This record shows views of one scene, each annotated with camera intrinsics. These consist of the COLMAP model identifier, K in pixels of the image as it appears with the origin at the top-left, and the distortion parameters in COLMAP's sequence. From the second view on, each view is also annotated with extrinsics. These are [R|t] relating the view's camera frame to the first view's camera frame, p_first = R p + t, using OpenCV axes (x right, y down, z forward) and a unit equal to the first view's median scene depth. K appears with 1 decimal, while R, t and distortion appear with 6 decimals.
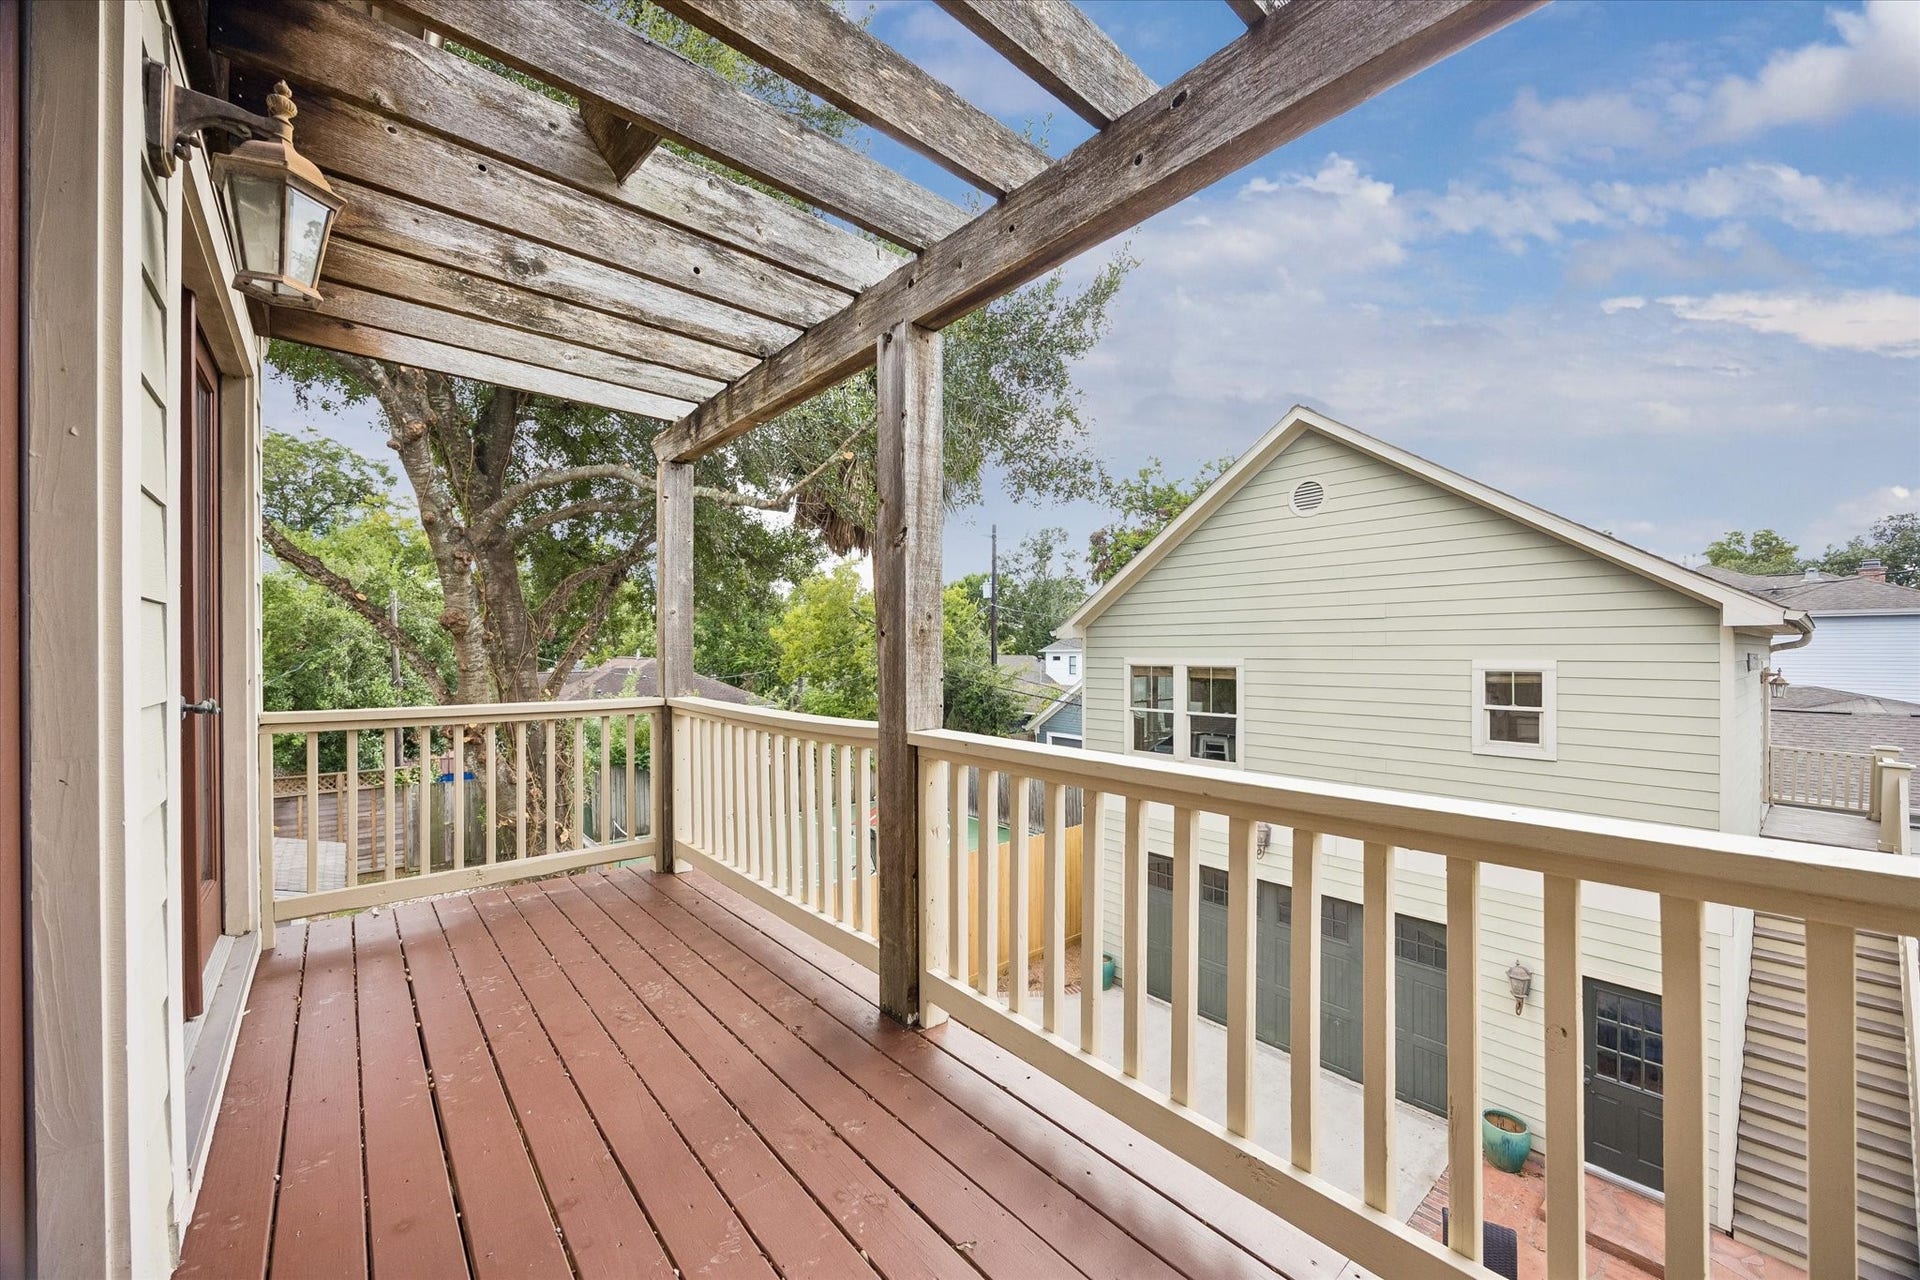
lens RADIAL K [[738.7, 0, 964.8], [0, 738.7, 653.3], [0, 0, 1]] dist [-0.000871, 0.000314]
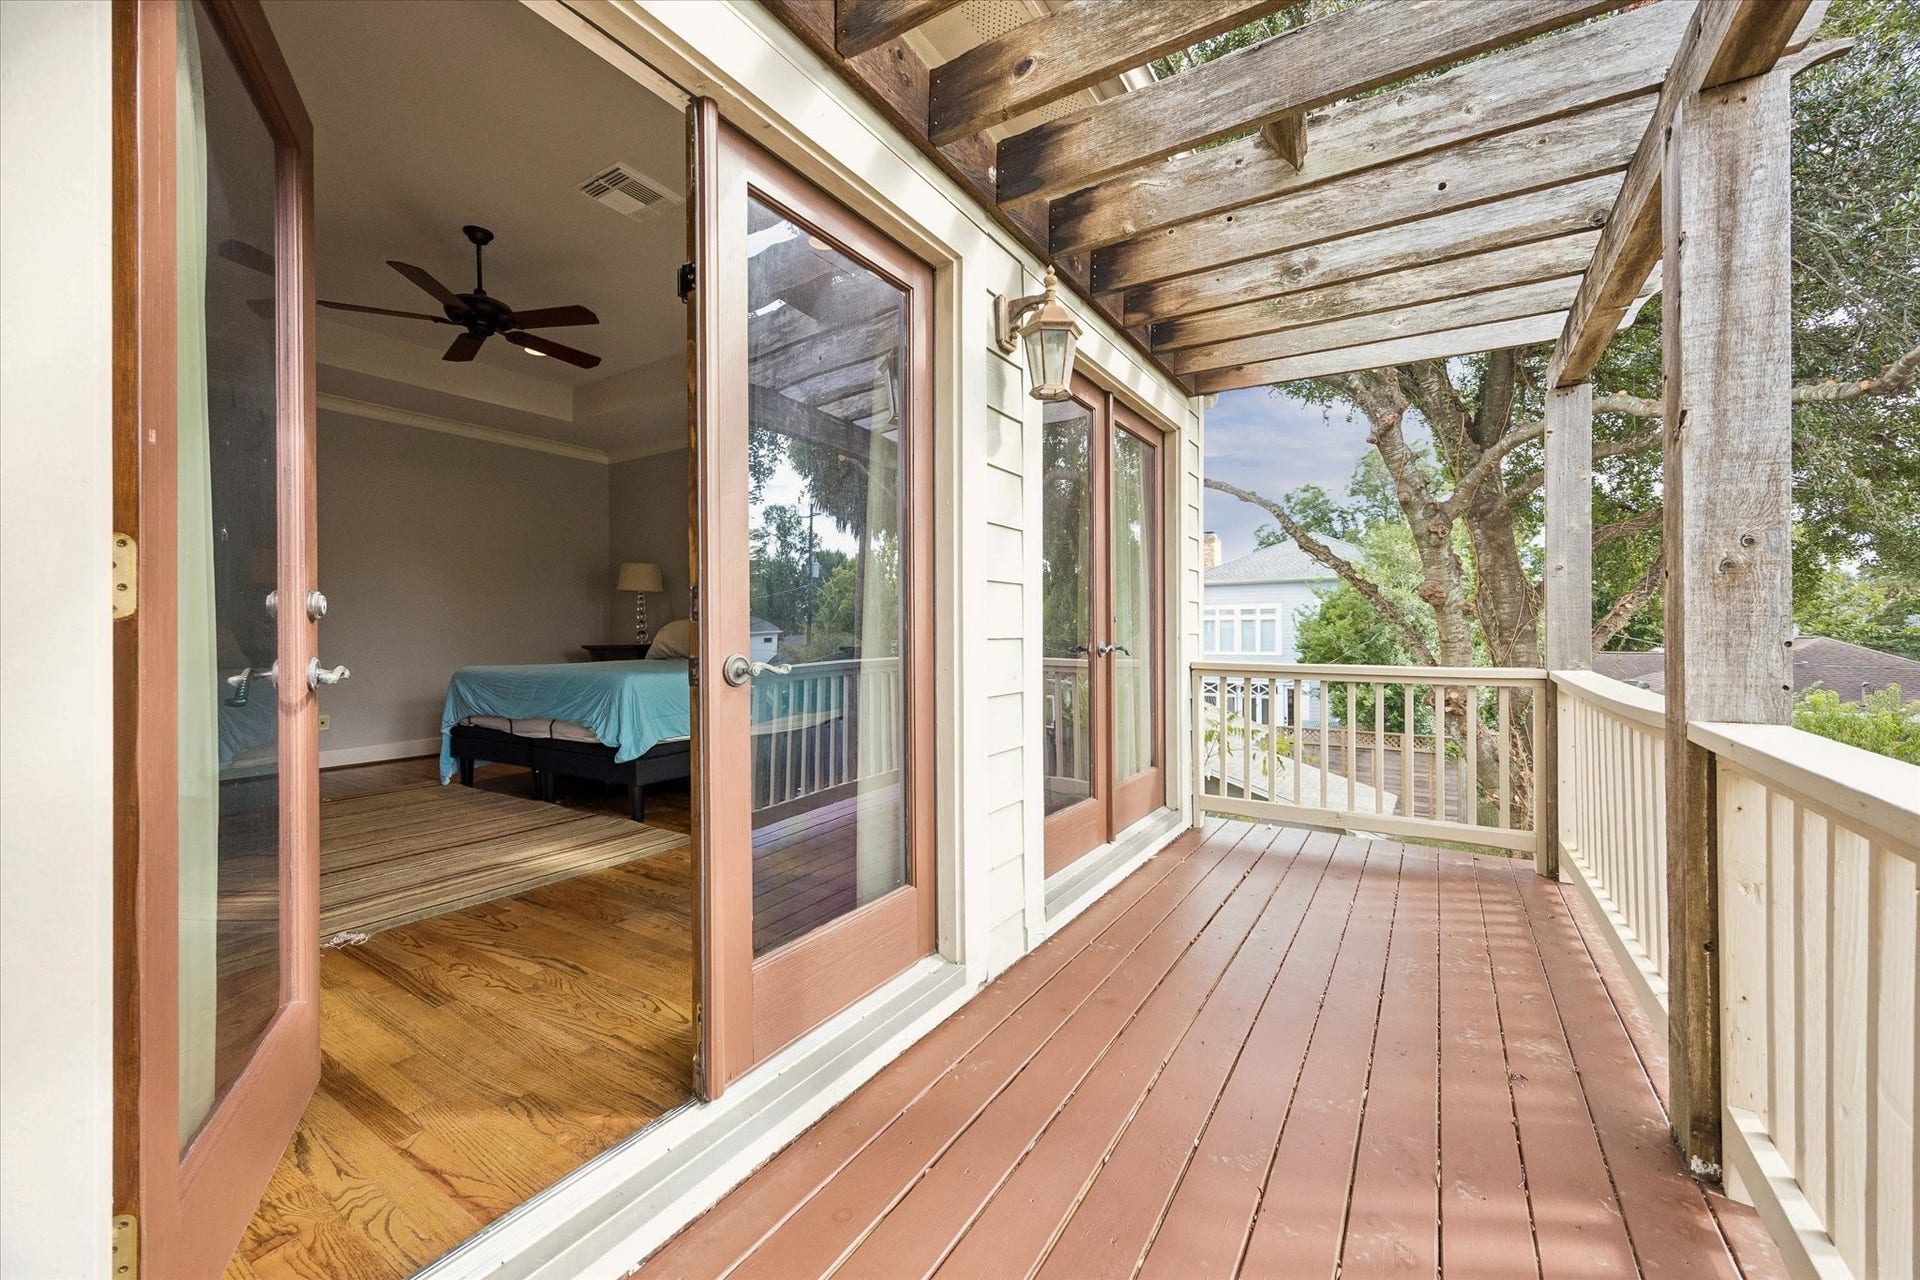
lens RADIAL K [[738.7, 0, 954.5], [0, 738.7, 630.0], [0, 0, 1]] dist [-0.000871, 0.000314]
pose [[0.284817, 0.001710, -0.958580, 0.089354], [-0.002314, 0.999997, 0.001097, 0.006414], [0.958579, 0.001906, 0.284820, 0.046563]]
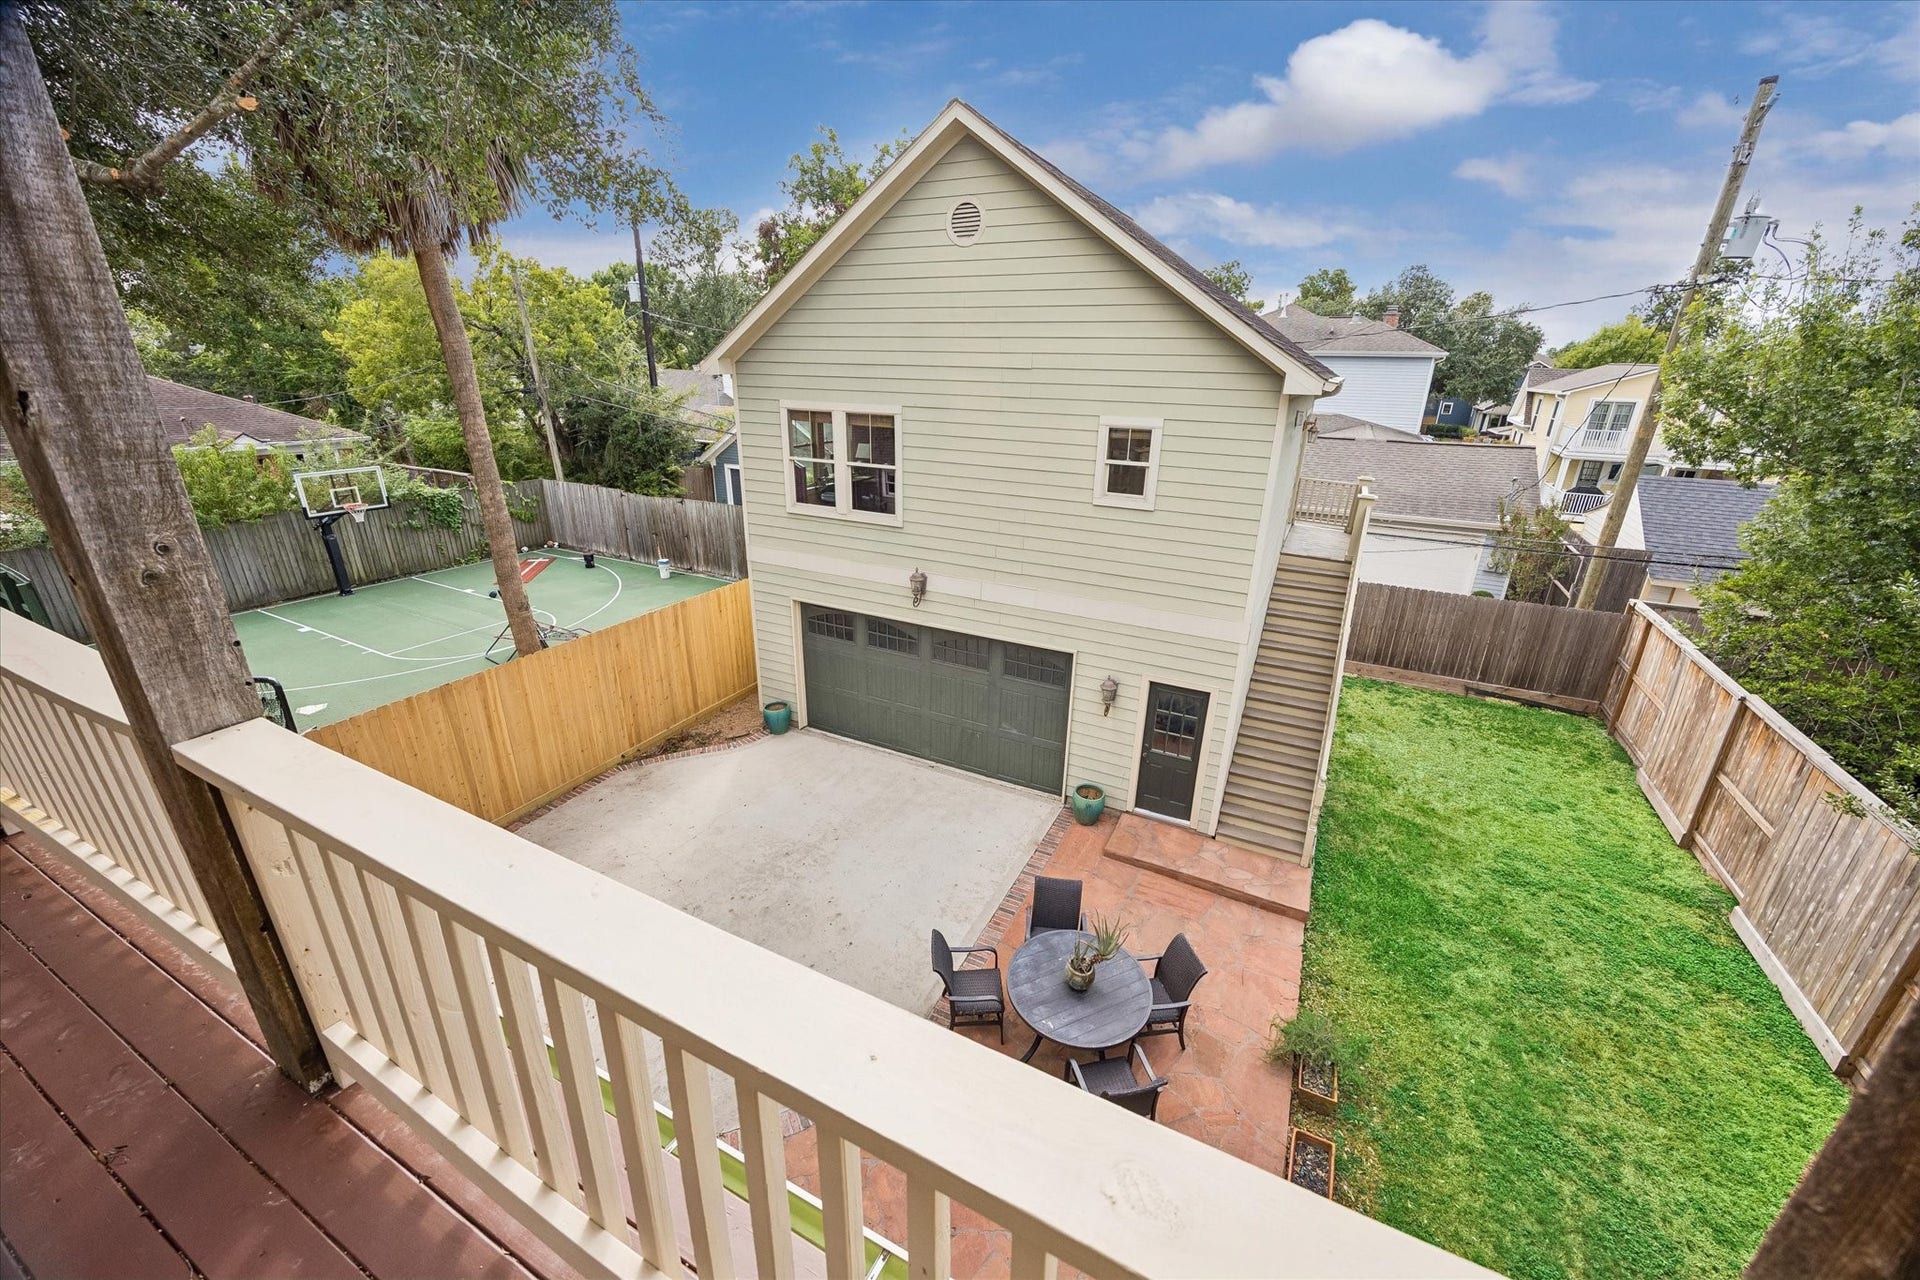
lens RADIAL K [[738.7, 0, 957.8], [0, 738.7, 646.2], [0, 0, 1]] dist [-0.000871, 0.000314]
pose [[0.922260, -0.117017, 0.368434, 0.074854], [-0.020448, 0.936983, 0.348777, -0.047972], [-0.386030, -0.329196, 0.861749, 0.062527]]
